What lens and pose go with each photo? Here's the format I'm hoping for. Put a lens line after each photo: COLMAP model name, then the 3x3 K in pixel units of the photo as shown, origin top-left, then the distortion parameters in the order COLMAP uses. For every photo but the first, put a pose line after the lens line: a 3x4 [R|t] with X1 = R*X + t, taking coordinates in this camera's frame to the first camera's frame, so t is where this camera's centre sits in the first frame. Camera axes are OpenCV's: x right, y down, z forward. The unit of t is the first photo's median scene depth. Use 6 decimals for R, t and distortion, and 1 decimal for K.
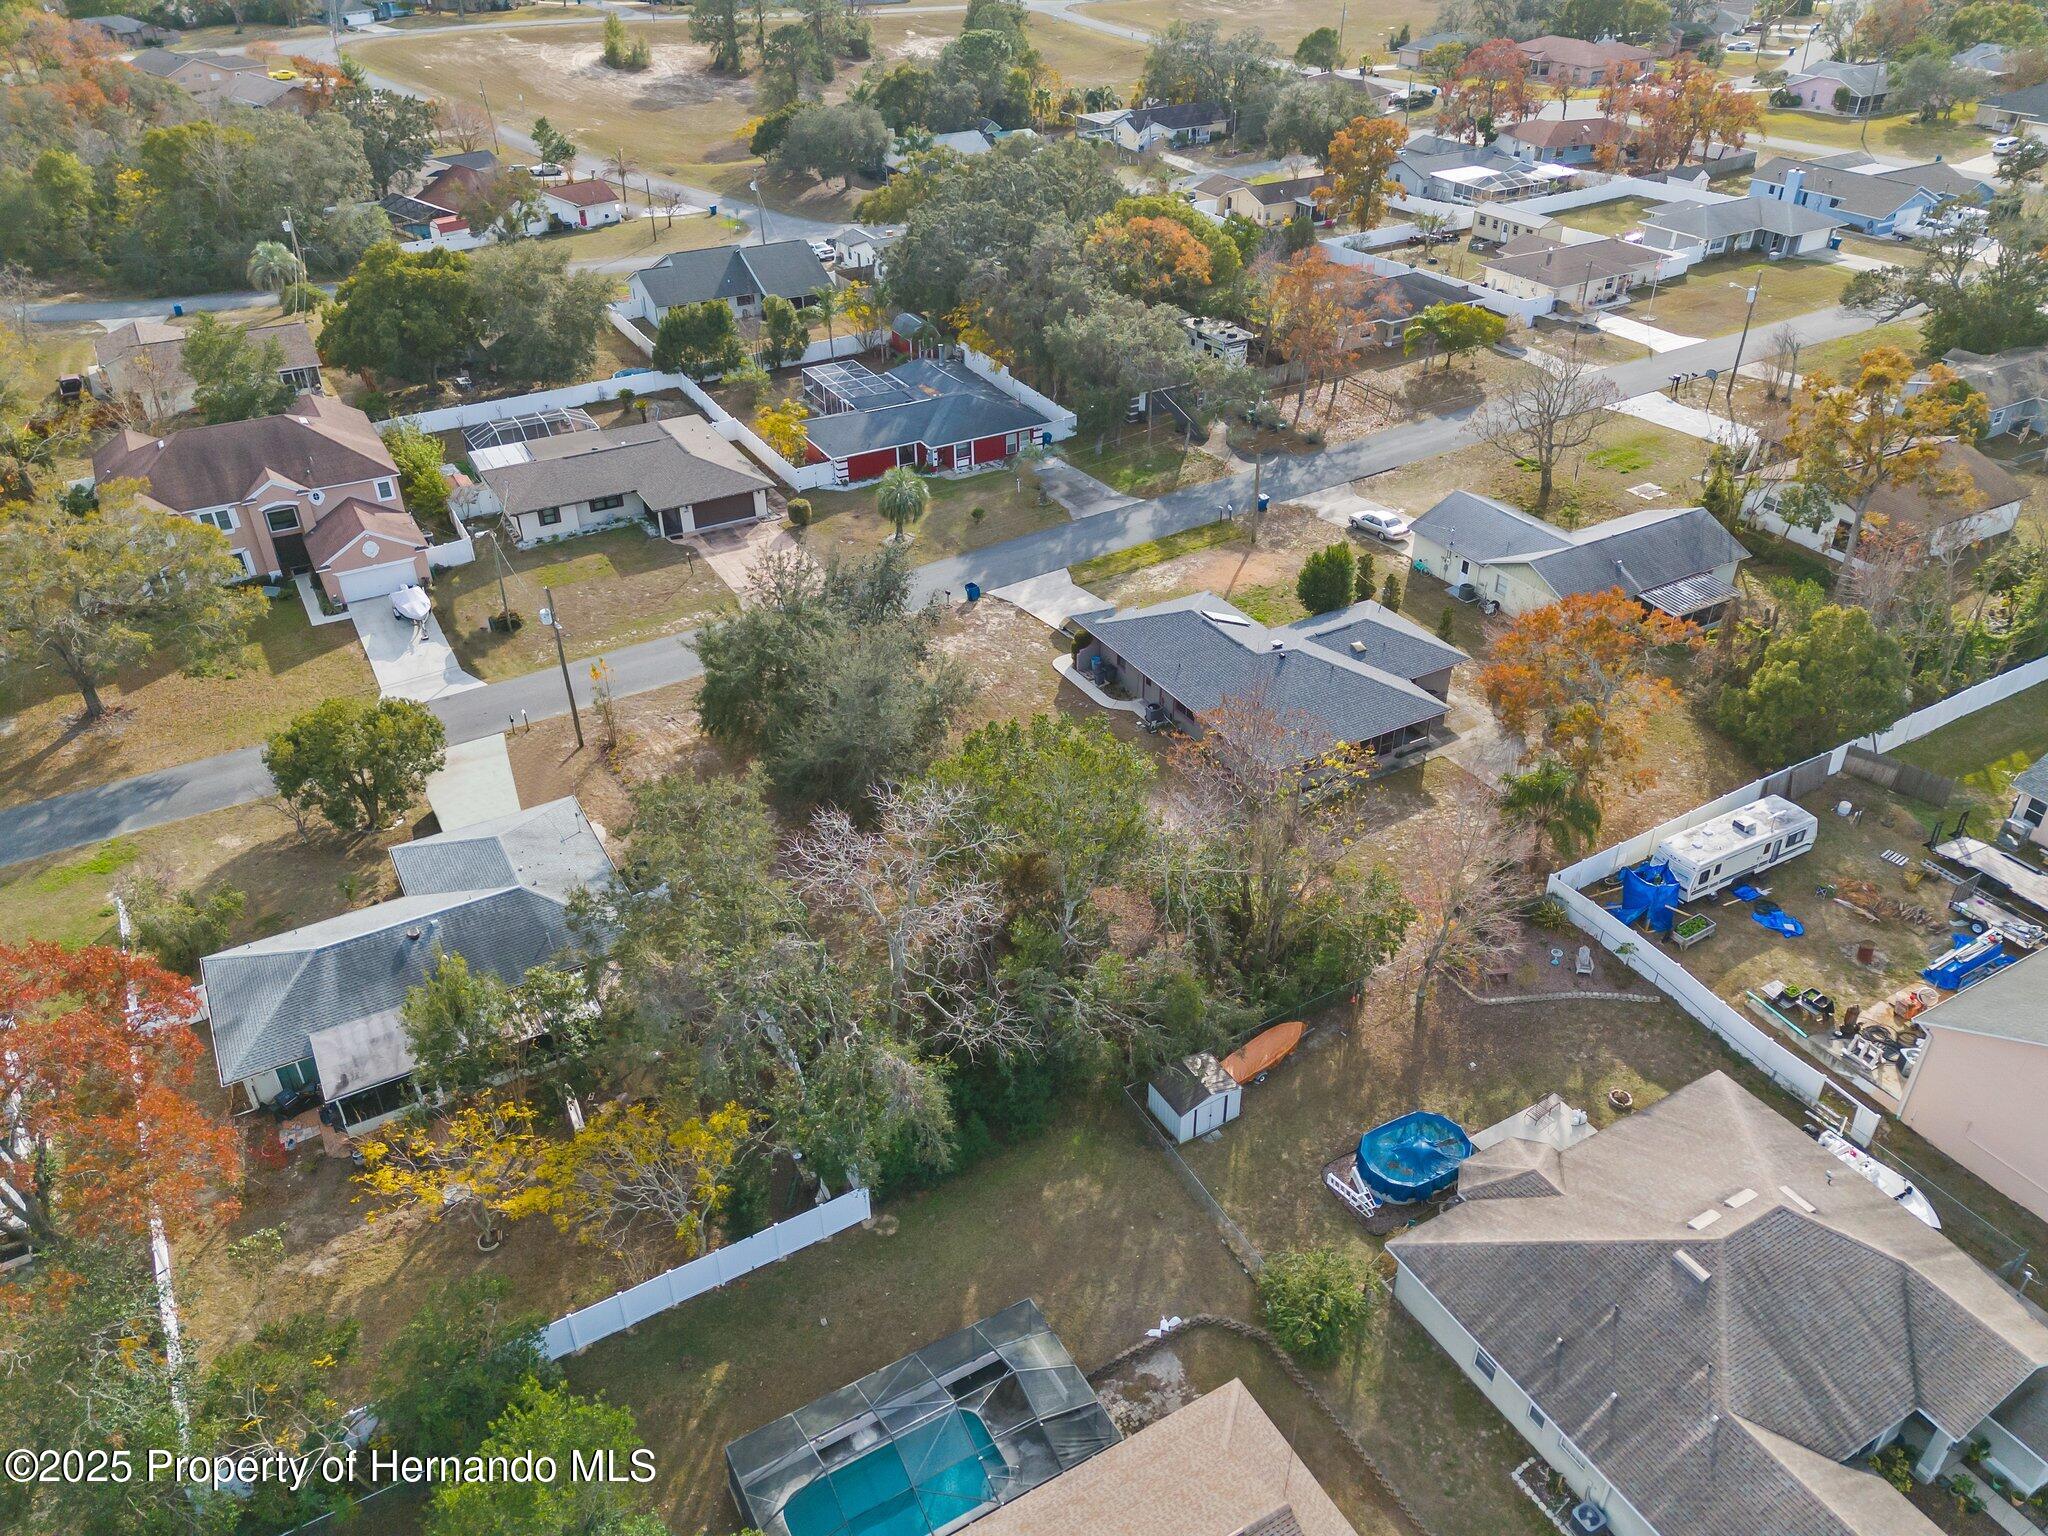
lens RADIAL K [[1508.6, 0, 1024.0], [0, 1508.6, 768.0], [0, 0, 1]] dist [0.069126, -0.062477]
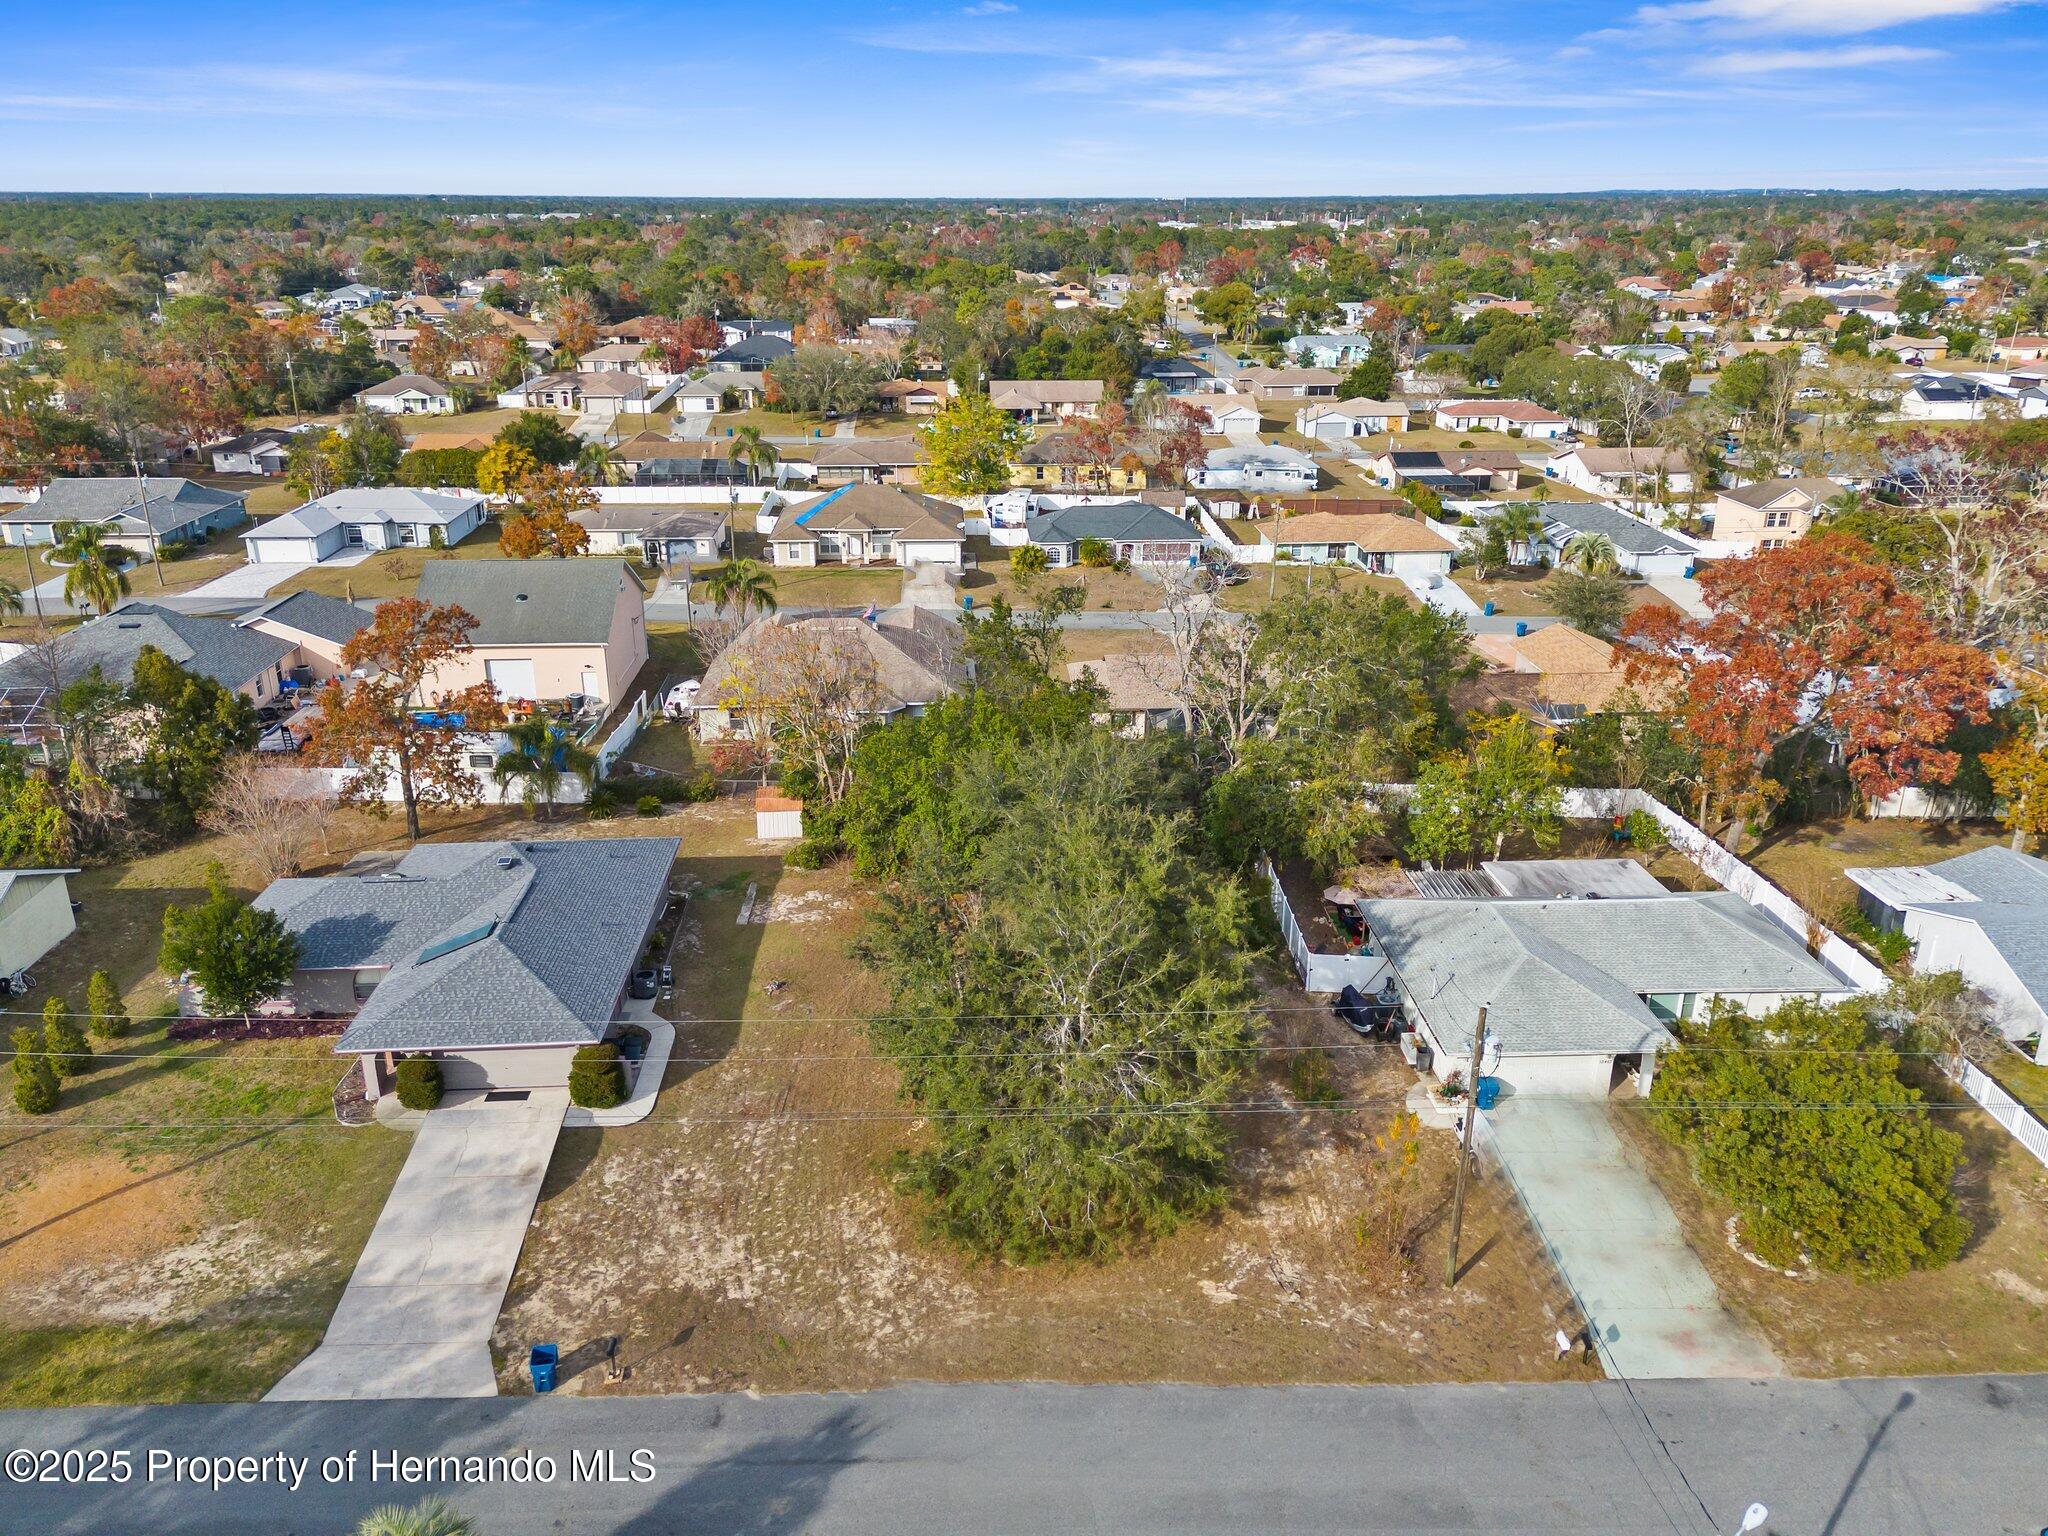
lens RADIAL K [[1506.4, 0, 1046.3], [0, 1506.4, 773.3], [0, 0, 1]] dist [0.057657, -0.057720]
pose [[-0.898556, -0.155559, 0.410364, -0.283361], [0.239066, 0.610650, 0.754953, -0.464011], [-0.368029, 0.776472, -0.511514, 0.945732]]
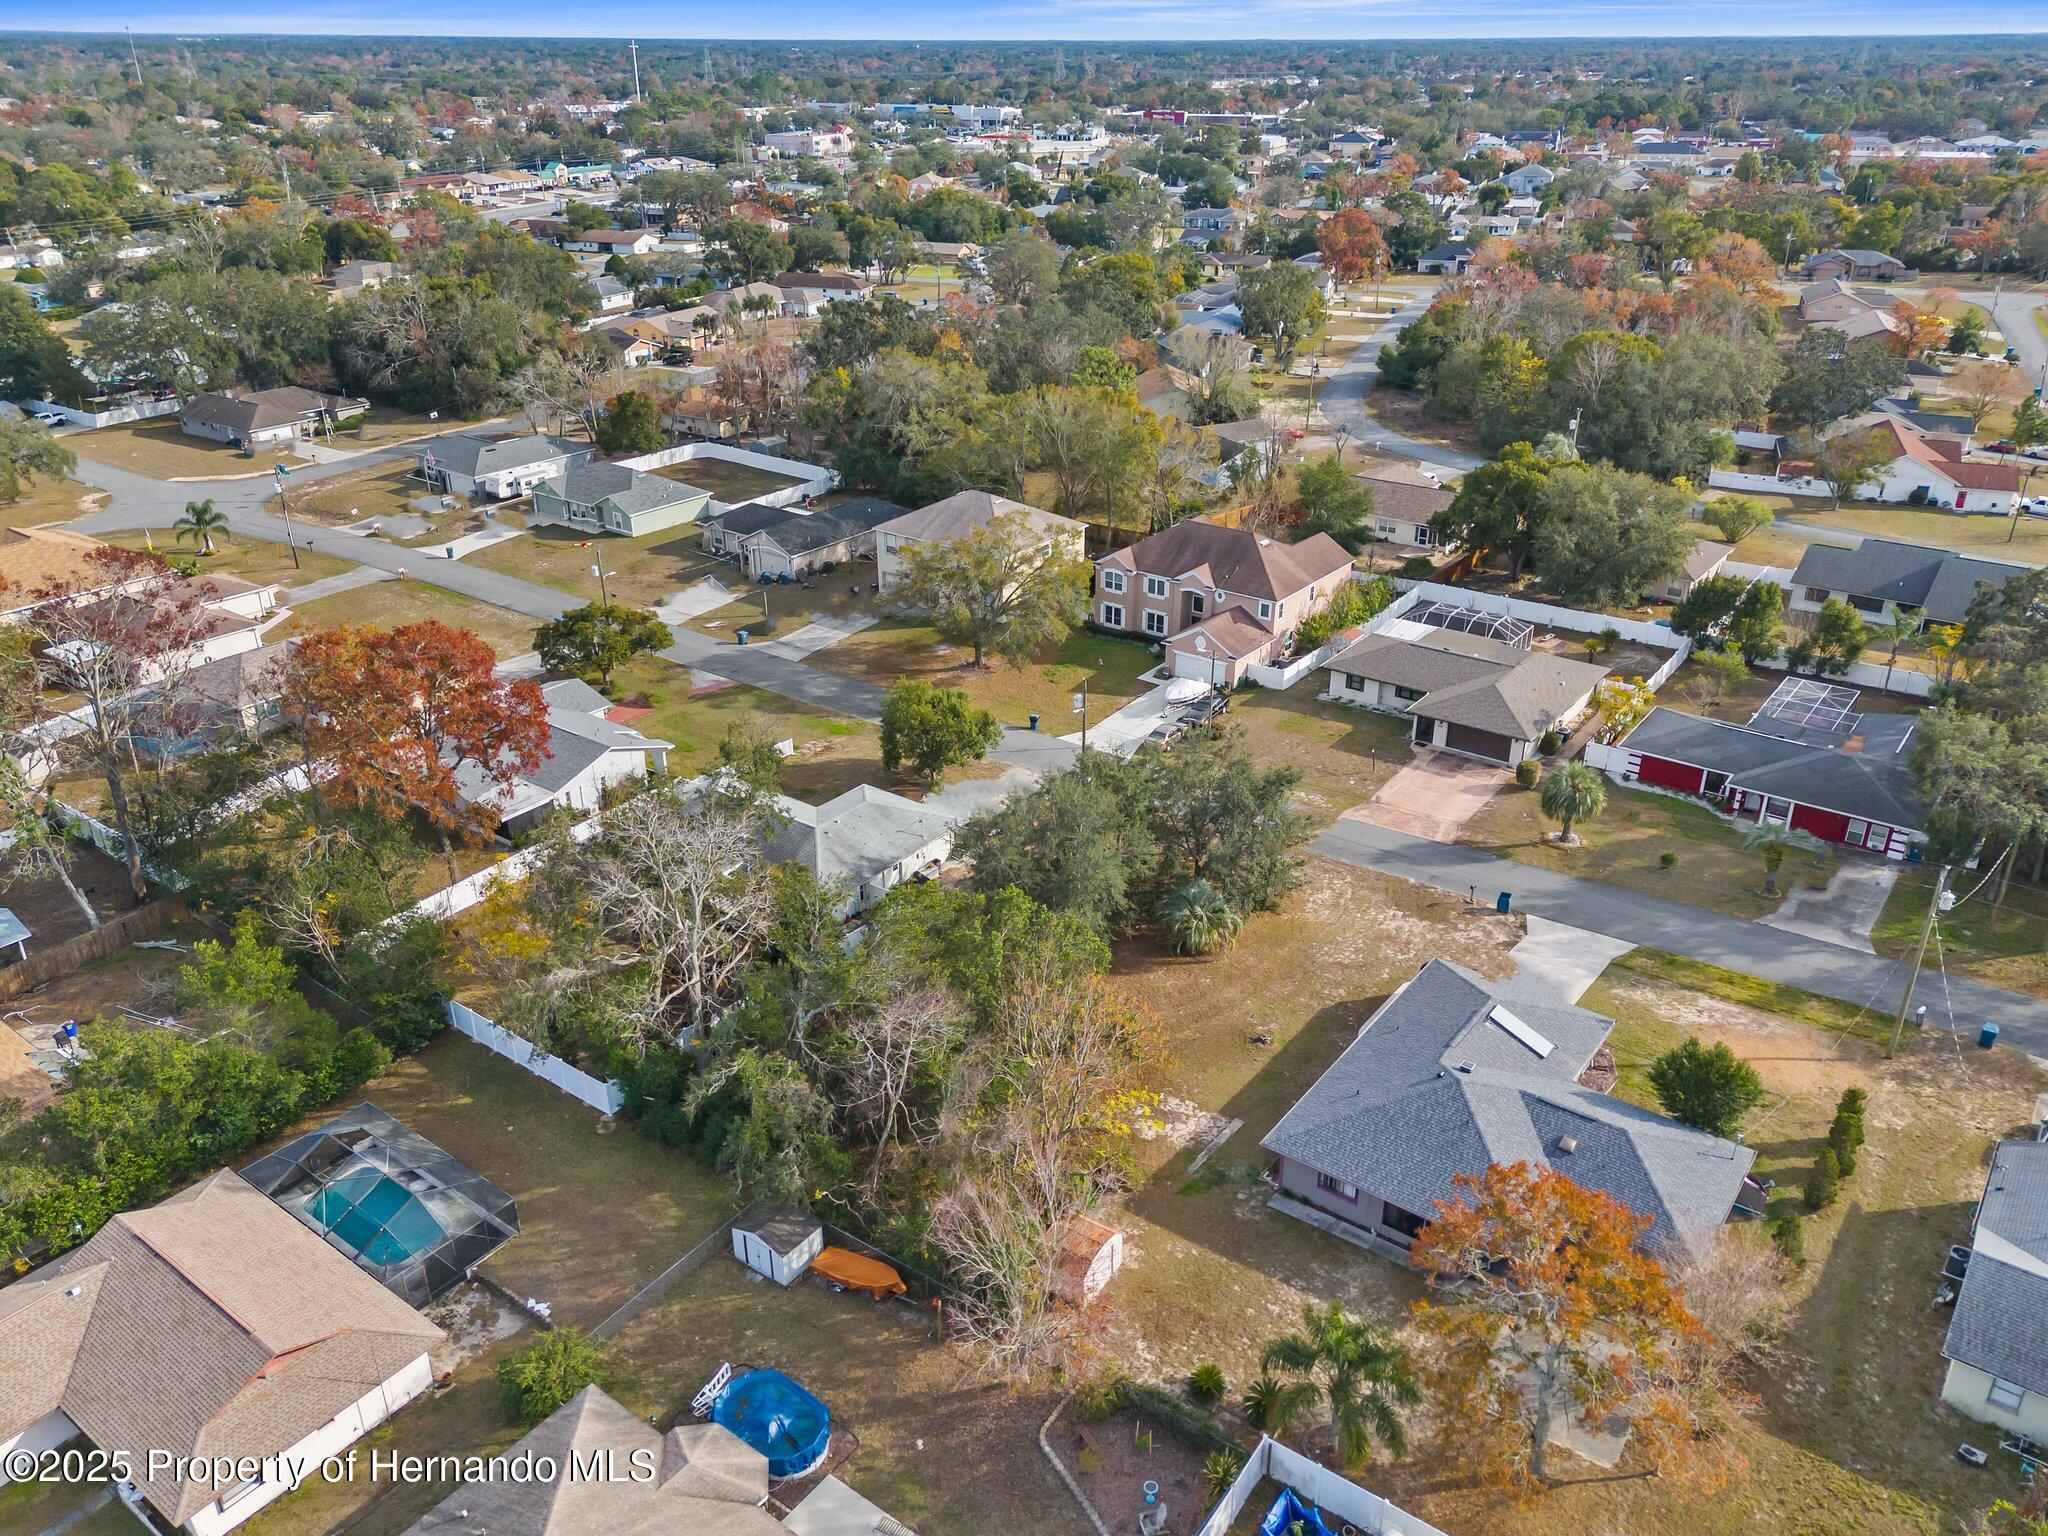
lens RADIAL K [[1508.6, 0, 1024.0], [0, 1508.6, 768.0], [0, 0, 1]] dist [0.069126, -0.062477]
pose [[0.394371, 0.398653, -0.827978, 0.508540], [-0.501957, 0.848164, 0.169287, -0.176087], [0.769747, 0.348847, 0.534598, 0.258676]]
